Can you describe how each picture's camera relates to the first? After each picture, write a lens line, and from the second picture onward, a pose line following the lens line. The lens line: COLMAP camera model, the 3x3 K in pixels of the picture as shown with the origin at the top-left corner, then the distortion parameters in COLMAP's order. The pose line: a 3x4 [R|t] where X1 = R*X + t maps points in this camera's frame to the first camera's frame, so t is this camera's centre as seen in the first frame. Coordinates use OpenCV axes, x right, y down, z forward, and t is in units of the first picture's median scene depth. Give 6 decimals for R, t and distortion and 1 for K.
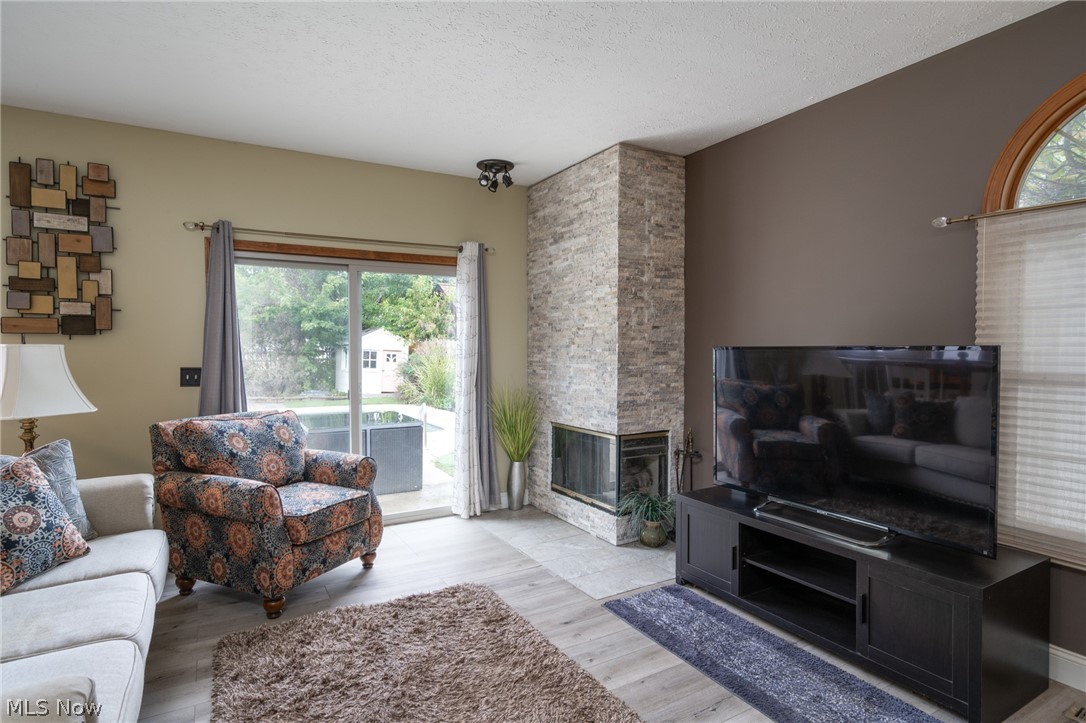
lens RADIAL K [[573.9, 0, 539.4], [0, 573.9, 361.2], [0, 0, 1]] dist [-0.001044, -0.000118]
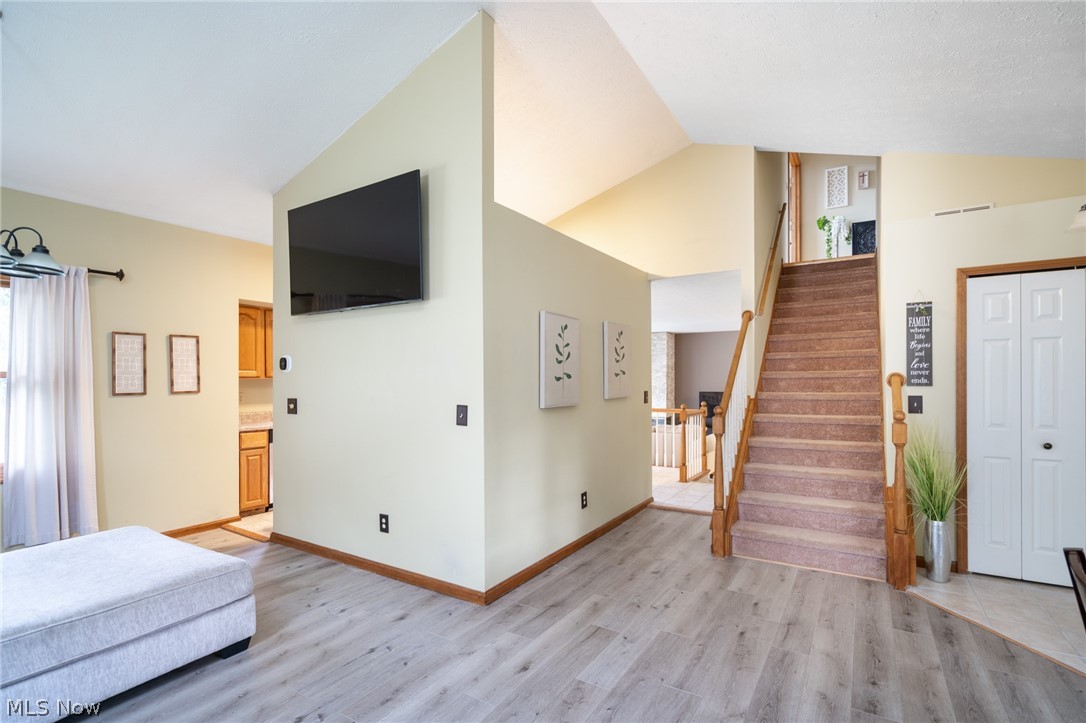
lens RADIAL K [[503.3, 0, 558.6], [0, 503.3, 378.0], [0, 0, 1]] dist [0.004249, 0.000741]
pose [[0.873492, -0.002920, 0.486830, -1.747359], [0.016474, 0.999587, -0.023562, -0.042623], [-0.486560, 0.028602, 0.873179, -1.202907]]
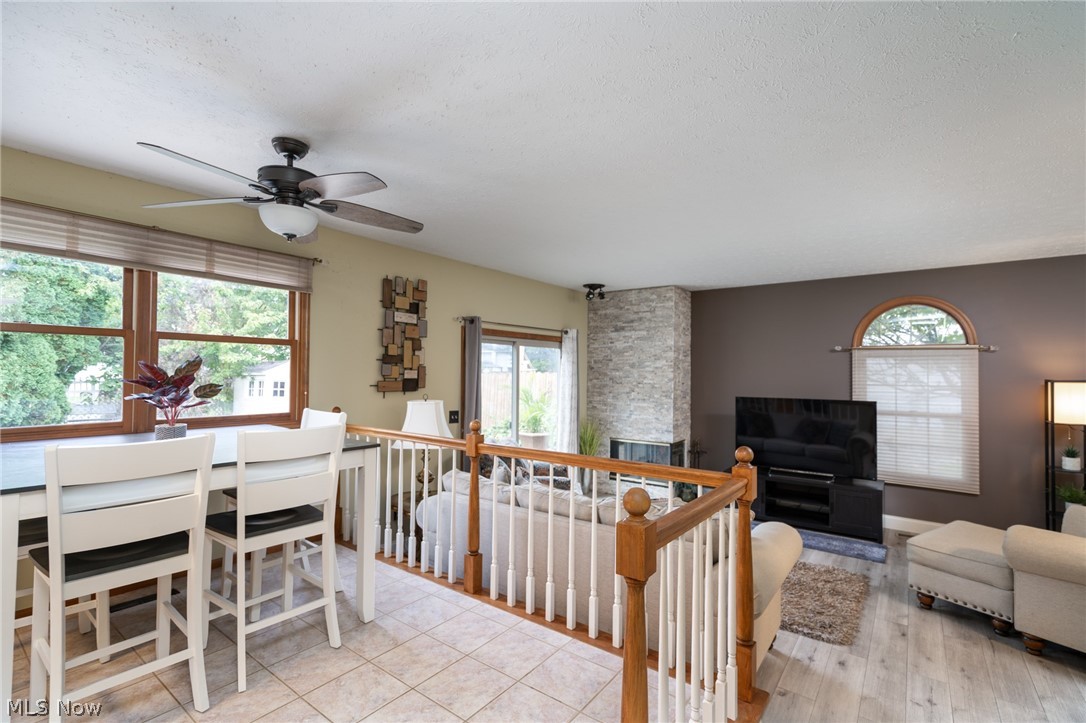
lens RADIAL K [[489.7, 0, 541.5], [0, 489.7, 363.1], [0, 0, 1]] dist [-0.006576, 0.004263]
pose [[0.921756, 0.019374, 0.387287, -0.808202], [-0.002724, 0.999050, -0.043495, -0.053987], [-0.387761, 0.039037, 0.920933, -0.267710]]
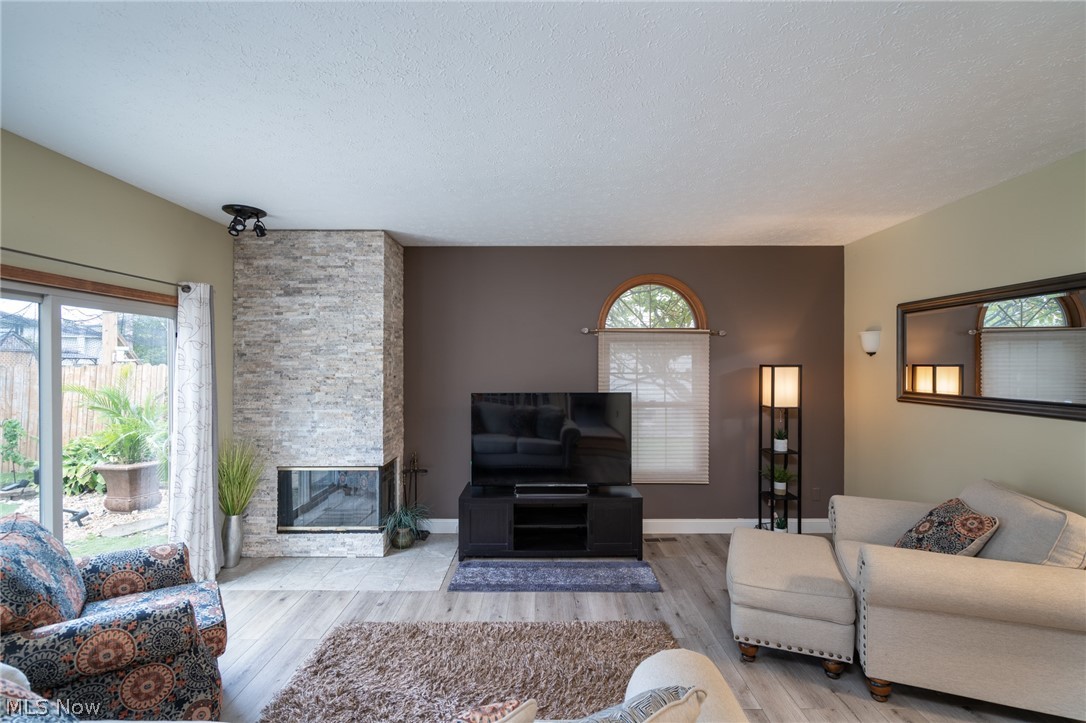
lens RADIAL K [[493.4, 0, 542.8], [0, 493.4, 366.8], [0, 0, 1]] dist [-0.000714, 0.000006]
pose [[0.497423, 0.000769, 0.867508, -0.575662], [0.020973, 0.999697, -0.012912, -0.059000], [-0.867254, 0.024617, 0.497256, 0.162342]]
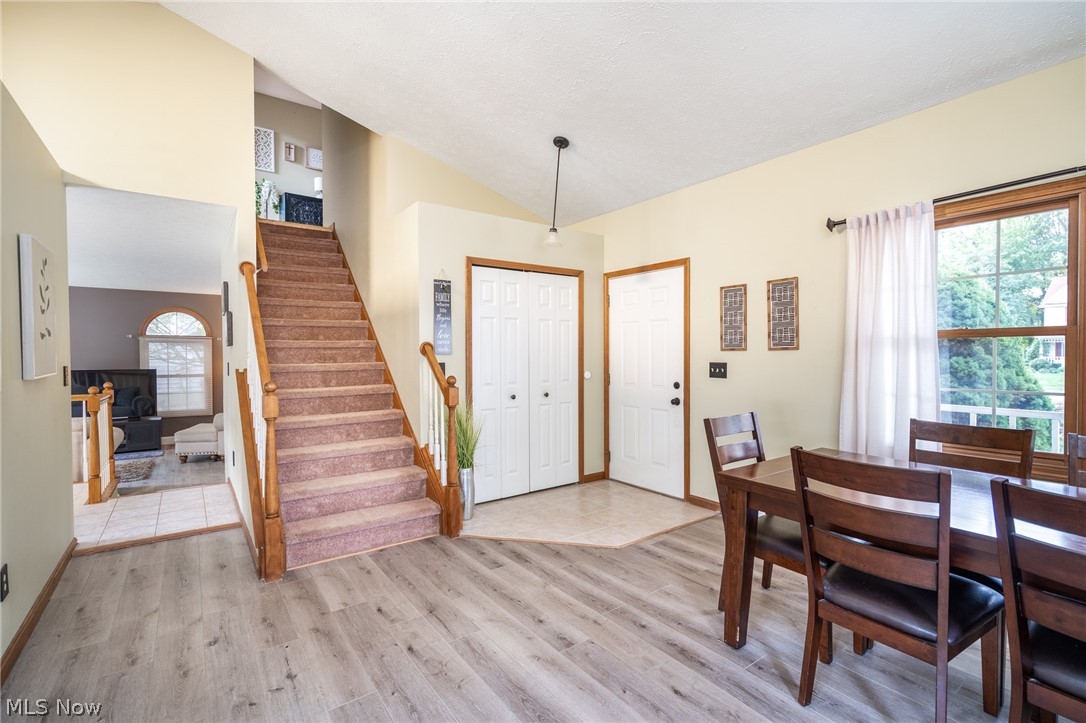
lens RADIAL K [[489.7, 0, 541.5], [0, 489.7, 363.1], [0, 0, 1]] dist [-0.006576, 0.004263]
pose [[-0.108485, -0.017949, 0.993936, -1.752110], [0.027860, 0.999389, 0.021088, -0.036526], [-0.993708, 0.029979, -0.107919, -0.837473]]
